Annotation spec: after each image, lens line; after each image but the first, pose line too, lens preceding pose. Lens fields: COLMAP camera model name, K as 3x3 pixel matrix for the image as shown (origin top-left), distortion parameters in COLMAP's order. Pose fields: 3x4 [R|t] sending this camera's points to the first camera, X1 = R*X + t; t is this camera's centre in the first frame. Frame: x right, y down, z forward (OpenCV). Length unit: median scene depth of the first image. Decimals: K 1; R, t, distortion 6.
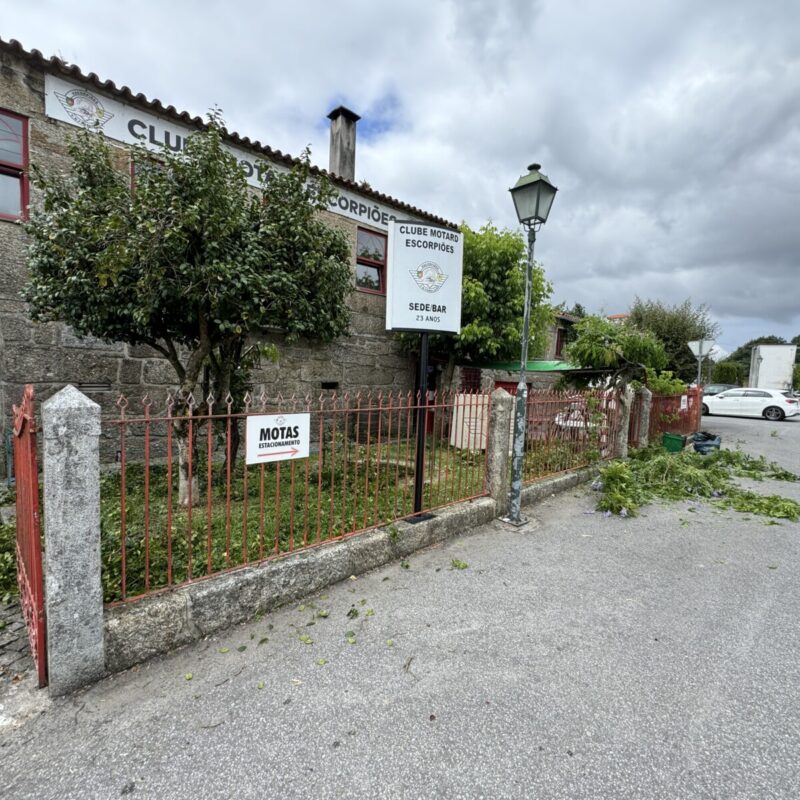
lens RADIAL K [[422.1, 0, 400.0], [0, 422.1, 400.0], [0, 0, 1]] dist [-0.001301, -0.000942]
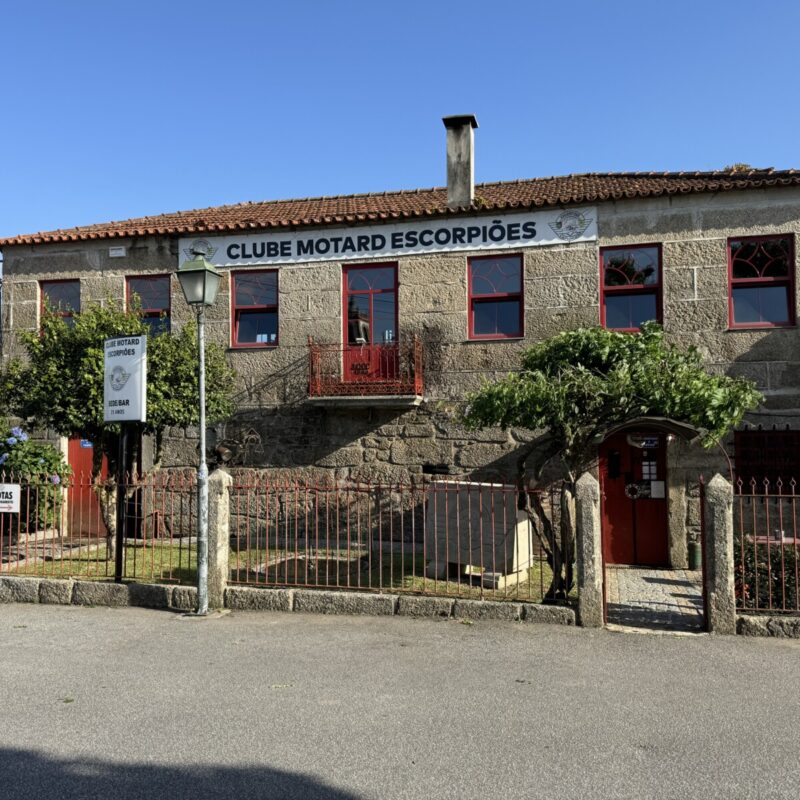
lens RADIAL K [[743.0, 0, 396.1], [0, 743.0, 401.5], [0, 0, 1]] dist [0.166743, -0.334183]
pose [[0.534847, -0.076234, -0.841503, 1.584346], [-0.034521, 0.993118, -0.111910, -0.004283], [0.844243, 0.088905, 0.528535, 0.356215]]
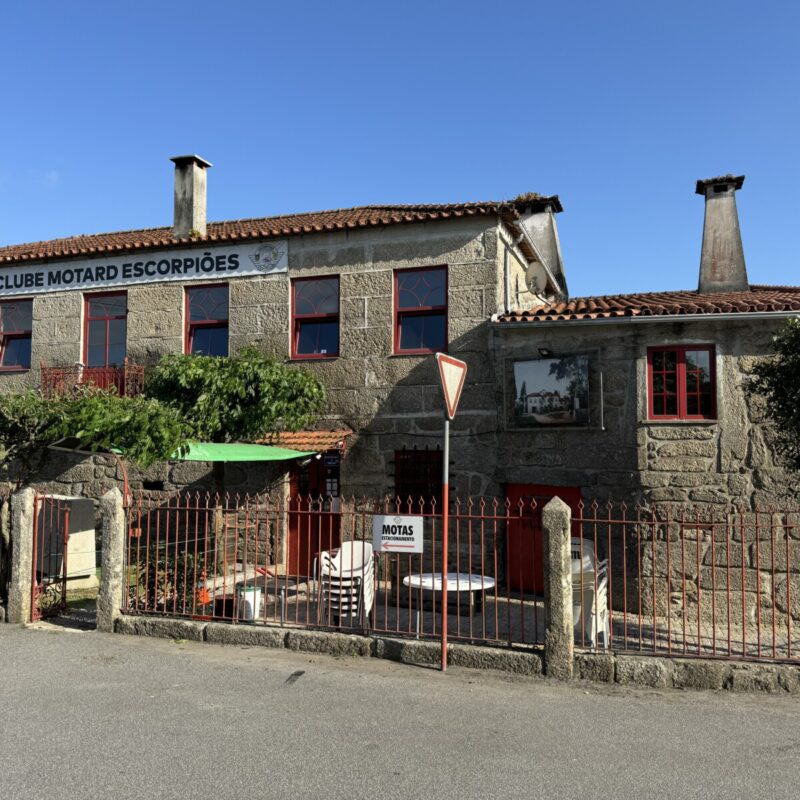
lens RADIAL K [[742.8, 0, 401.7], [0, 742.8, 402.9], [0, 0, 1]] dist [0.178694, -0.384493]
pose [[0.456952, -0.095229, -0.884379, 2.266590], [-0.050396, 0.989884, -0.132629, -0.038684], [0.888062, 0.105174, 0.447530, 1.269806]]
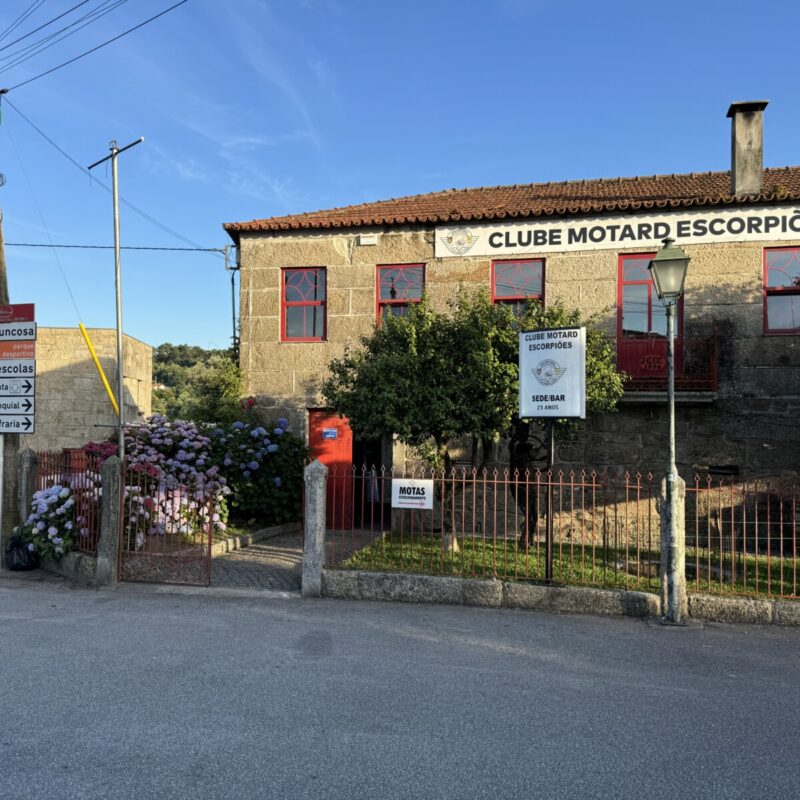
lens RADIAL K [[743.0, 0, 400.0], [0, 743.0, 400.0], [0, 0, 1]] dist [0.169154, -0.348148]
pose [[0.535467, -0.057055, -0.842627, 1.082541], [-0.051834, 0.993614, -0.100217, 0.010544], [0.842964, 0.097339, 0.529090, -0.299954]]
